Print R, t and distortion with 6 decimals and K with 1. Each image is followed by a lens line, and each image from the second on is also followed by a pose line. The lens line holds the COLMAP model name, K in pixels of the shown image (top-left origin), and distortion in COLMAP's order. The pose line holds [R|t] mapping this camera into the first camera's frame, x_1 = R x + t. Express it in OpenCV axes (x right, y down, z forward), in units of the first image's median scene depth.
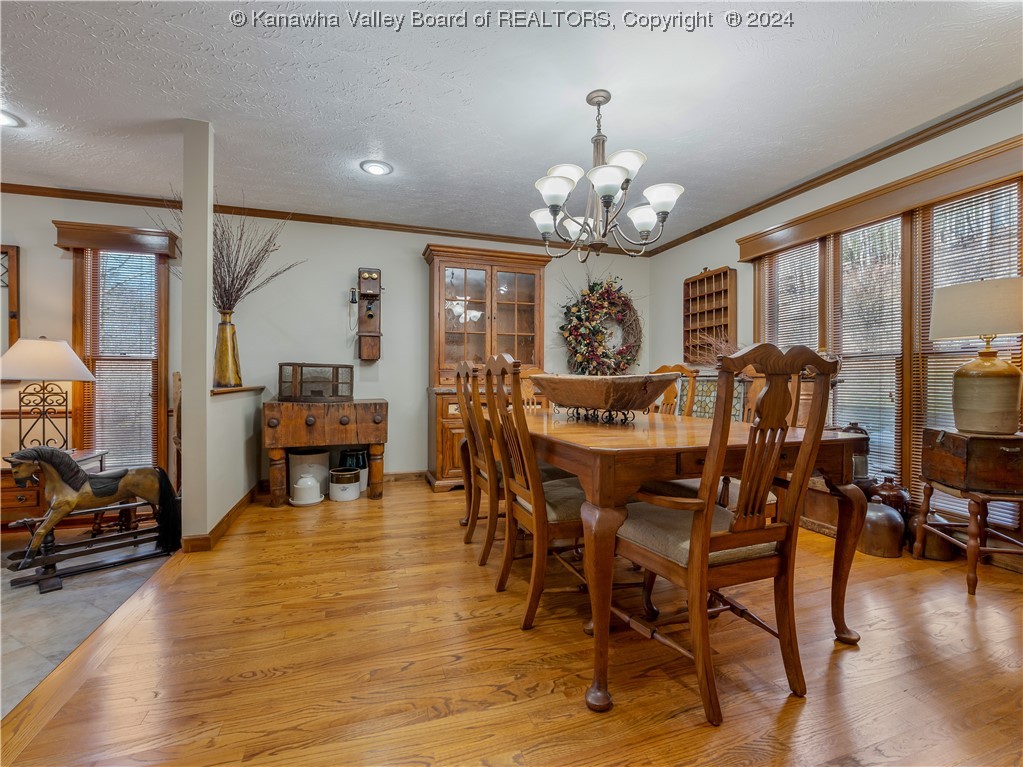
lens RADIAL K [[456.4, 0, 510.3], [0, 456.4, 381.5], [0, 0, 1]] dist [-0.014125, -0.000737]
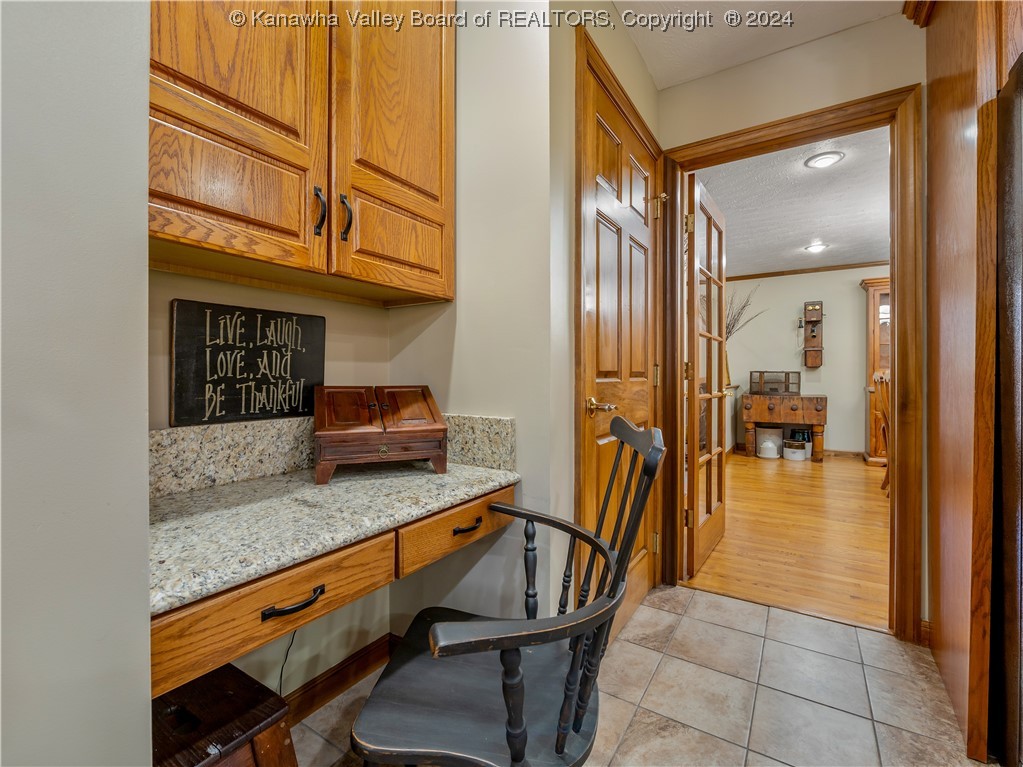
lens RADIAL K [[456.4, 0, 507.3], [0, 456.4, 380.2], [0, 0, 1]] dist [-0.014125, -0.000737]
pose [[0.620261, 0.000340, -0.784395, 0.223591], [-0.000374, 1.000000, 0.000138, -0.007429], [0.784395, 0.000208, 0.620262, -0.670601]]
